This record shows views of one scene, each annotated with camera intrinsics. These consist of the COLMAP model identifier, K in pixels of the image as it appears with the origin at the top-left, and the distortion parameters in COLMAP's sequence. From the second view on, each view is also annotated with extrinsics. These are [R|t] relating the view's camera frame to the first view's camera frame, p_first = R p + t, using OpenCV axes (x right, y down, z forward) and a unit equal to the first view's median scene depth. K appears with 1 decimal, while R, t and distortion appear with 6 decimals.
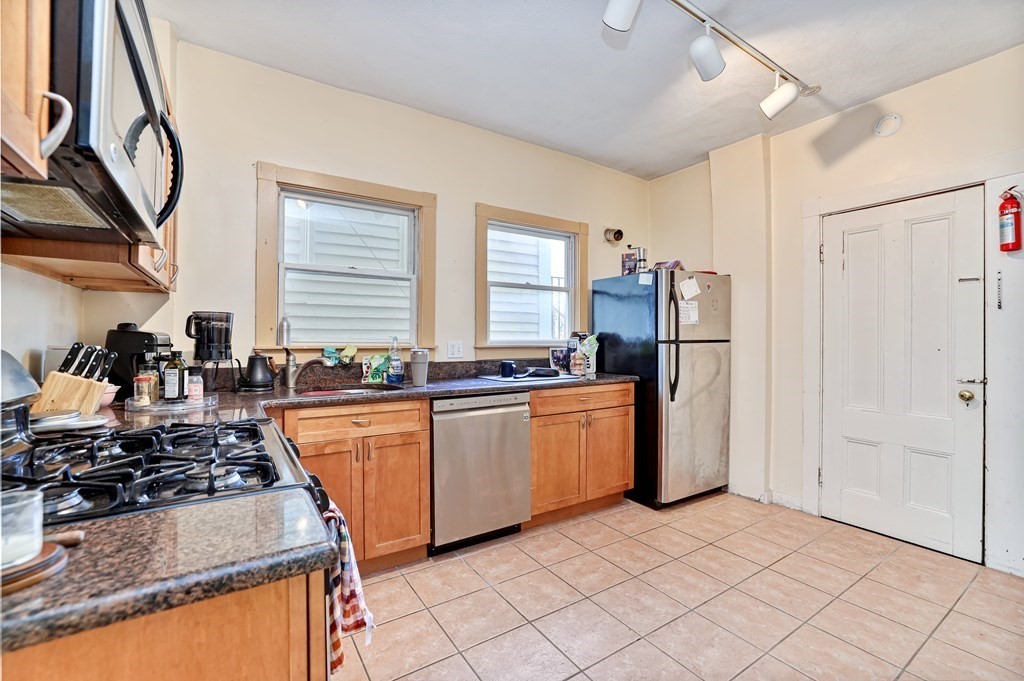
lens RADIAL K [[451.3, 0, 489.4], [0, 451.3, 334.7], [0, 0, 1]] dist [-0.046174, 0.017232]
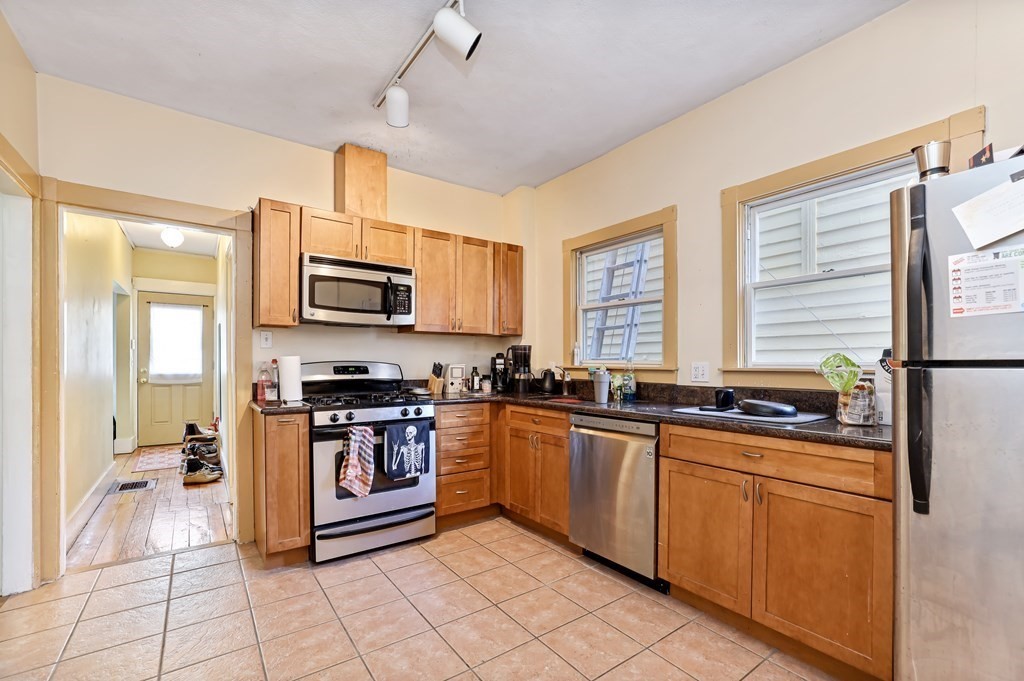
lens RADIAL K [[451.3, 0, 529.6], [0, 451.3, 360.8], [0, 0, 1]] dist [-0.046174, 0.017232]
pose [[0.070751, -0.004294, -0.997485, 0.944438], [0.007853, 0.999962, -0.003748, 0.014138], [0.997463, -0.007568, 0.070782, 0.761584]]
